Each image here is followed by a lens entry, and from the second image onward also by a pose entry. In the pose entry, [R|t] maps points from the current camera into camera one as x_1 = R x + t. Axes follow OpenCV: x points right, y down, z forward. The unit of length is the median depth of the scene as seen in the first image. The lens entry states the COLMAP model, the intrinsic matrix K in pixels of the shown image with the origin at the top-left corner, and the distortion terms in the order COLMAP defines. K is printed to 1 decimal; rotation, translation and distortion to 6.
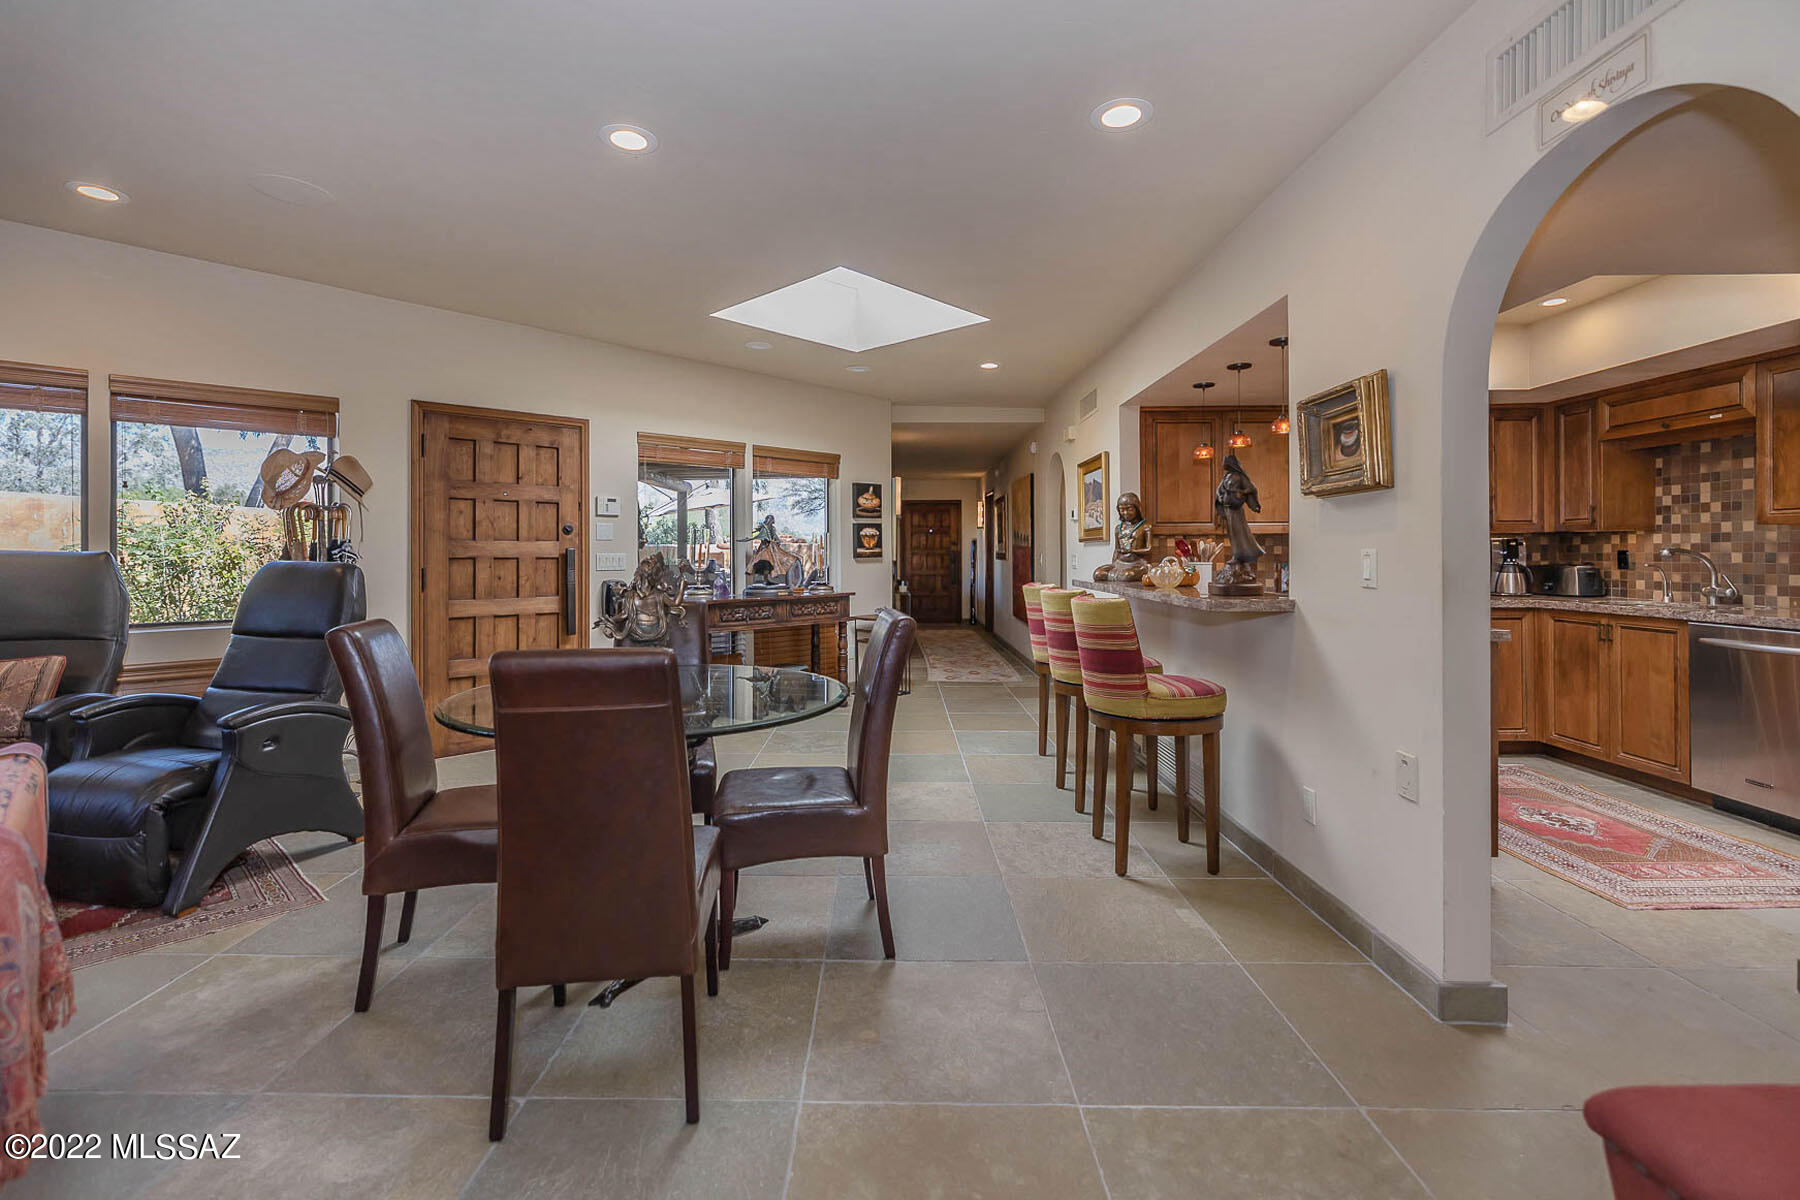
lens RADIAL K [[784.4, 0, 891.0], [0, 784.4, 533.6], [0, 0, 1]] dist [0.001367, 0.000441]
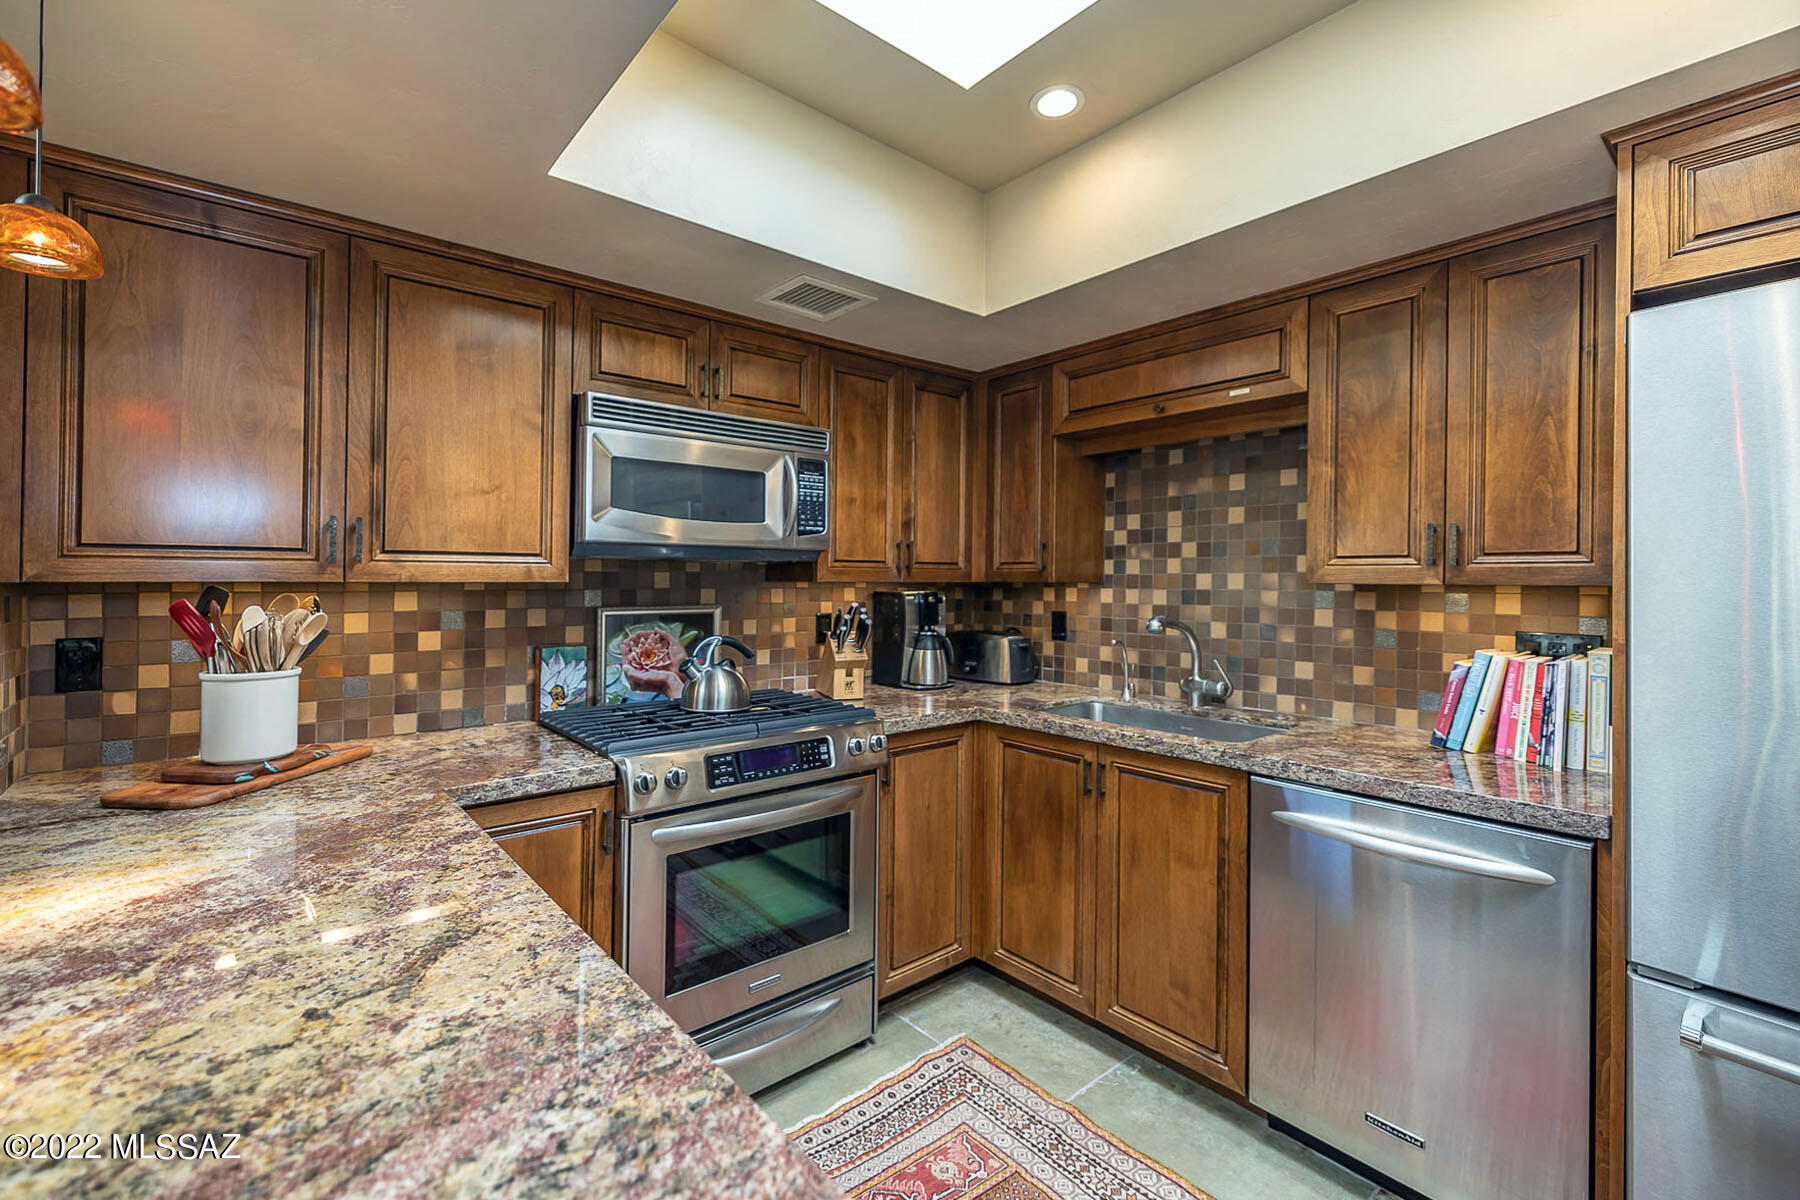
lens RADIAL K [[784.4, 0, 871.2], [0, 784.4, 579.5], [0, 0, 1]] dist [0.001367, 0.000441]
pose [[0.770351, 0.007784, 0.637573, 0.418098], [-0.021369, 0.999679, 0.013614, -0.012042], [-0.637262, -0.024112, 0.770270, 0.637227]]
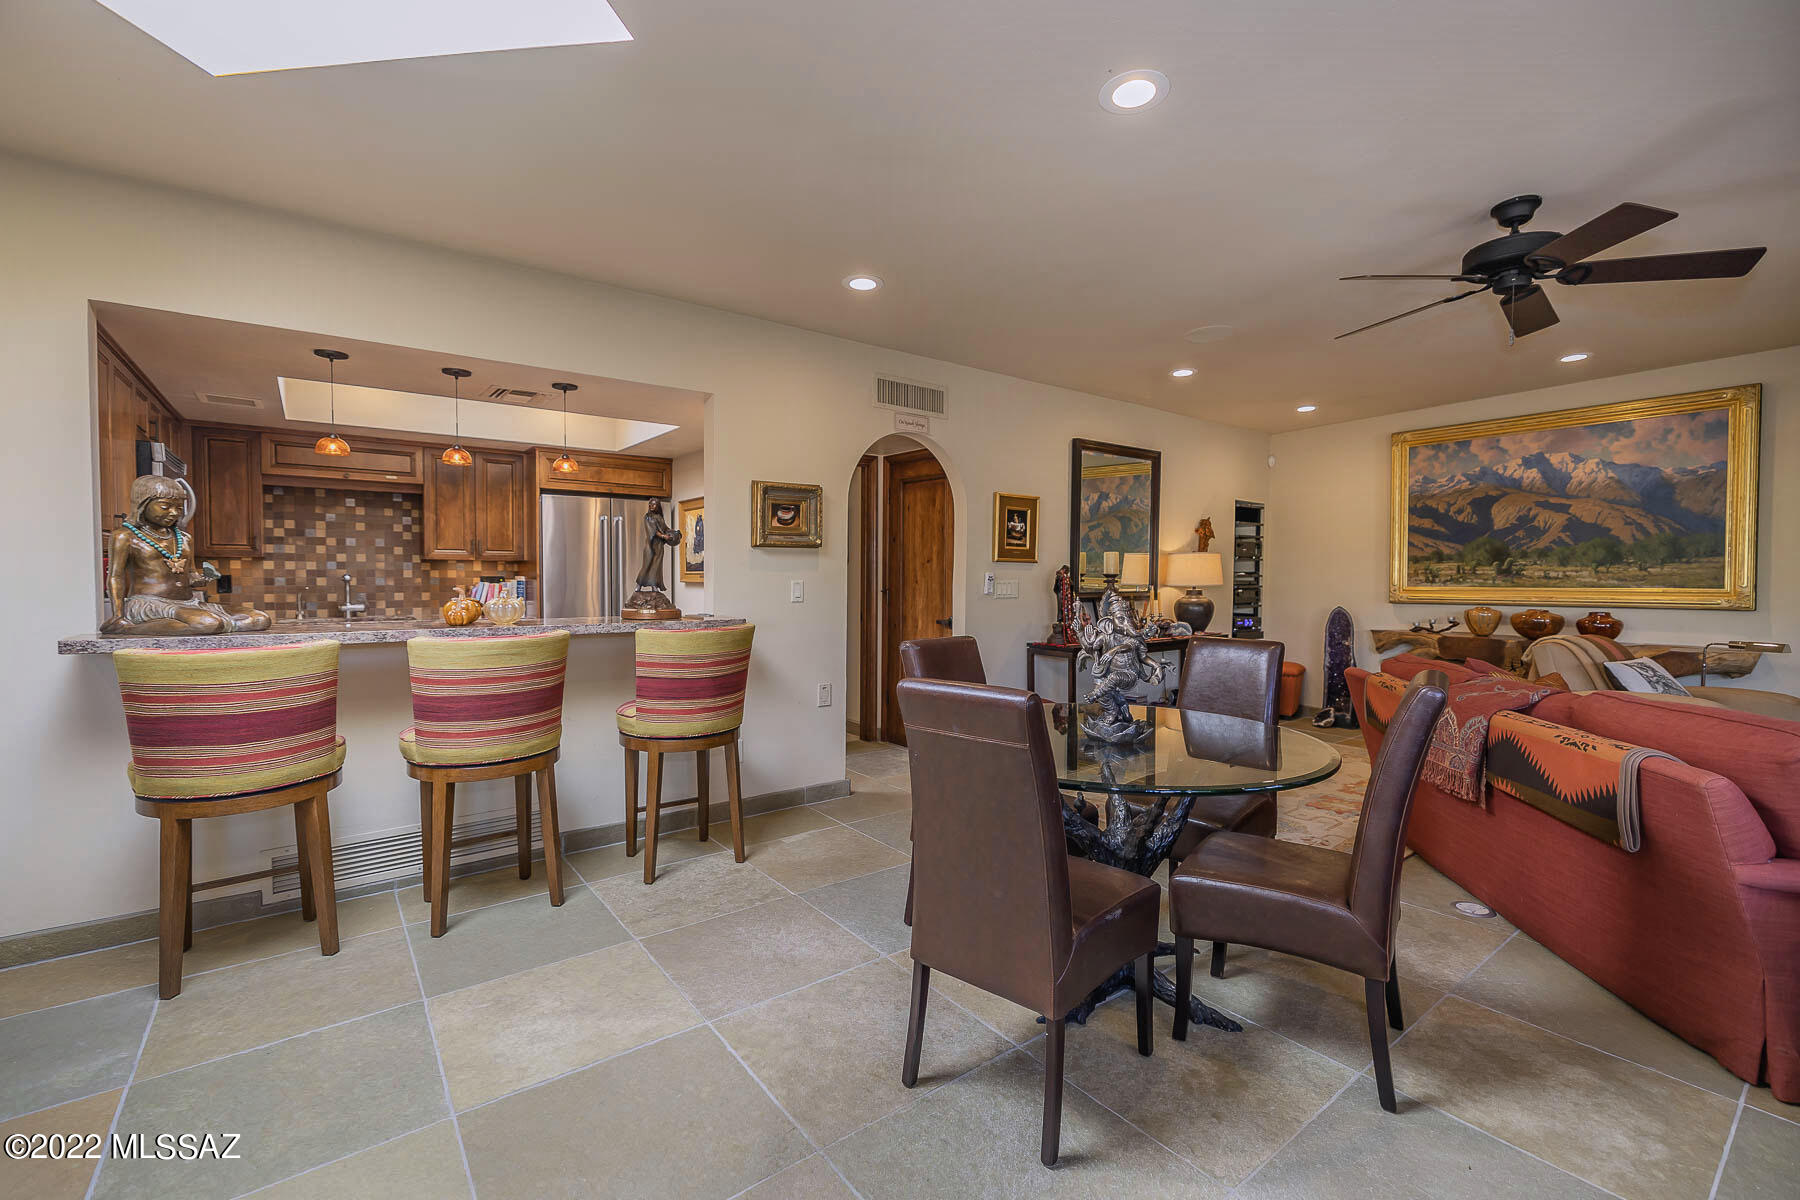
lens RADIAL K [[784.4, 0, 900.6], [0, 784.4, 590.0], [0, 0, 1]] dist [0.001367, 0.000441]
pose [[-0.603444, -0.020242, 0.797148, -0.494321], [-0.024625, 0.999674, 0.006744, 0.012652], [-0.797025, -0.015560, -0.603746, 0.979442]]
